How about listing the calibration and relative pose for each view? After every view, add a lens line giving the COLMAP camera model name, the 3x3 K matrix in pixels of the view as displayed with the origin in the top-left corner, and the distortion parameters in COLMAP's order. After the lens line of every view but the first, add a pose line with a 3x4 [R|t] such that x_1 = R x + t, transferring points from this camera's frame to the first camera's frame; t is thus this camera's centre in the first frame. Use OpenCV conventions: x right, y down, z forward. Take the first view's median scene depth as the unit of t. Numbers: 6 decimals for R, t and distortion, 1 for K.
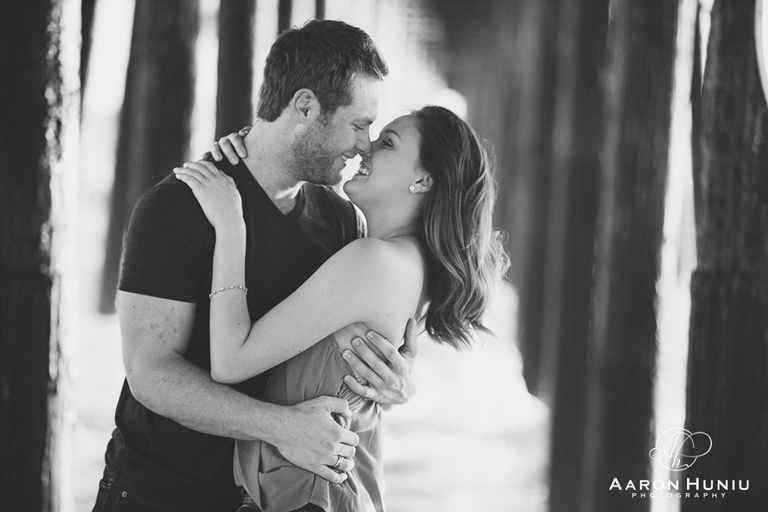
lens RADIAL K [[3339.5, 0, 382.7], [0, 3339.5, 258.2], [0, 0, 1]] dist [0.250581, 0.000000]
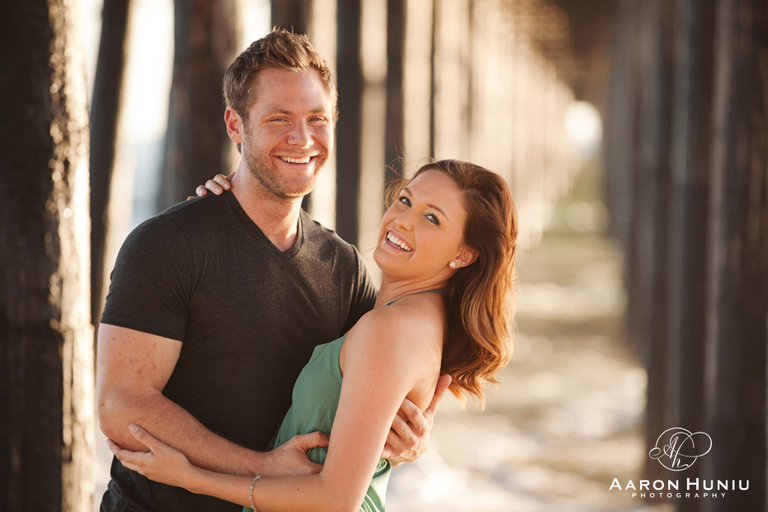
lens RADIAL K [[4365.3, 0, 385.4], [0, 4365.3, 253.5], [0, 0, 1]] dist [0.880367, 0.000000]
pose [[0.998920, -0.028479, -0.036723, 0.032641], [0.027962, 0.999504, -0.014520, 0.003813], [0.037119, 0.013478, 0.999220, -0.185357]]
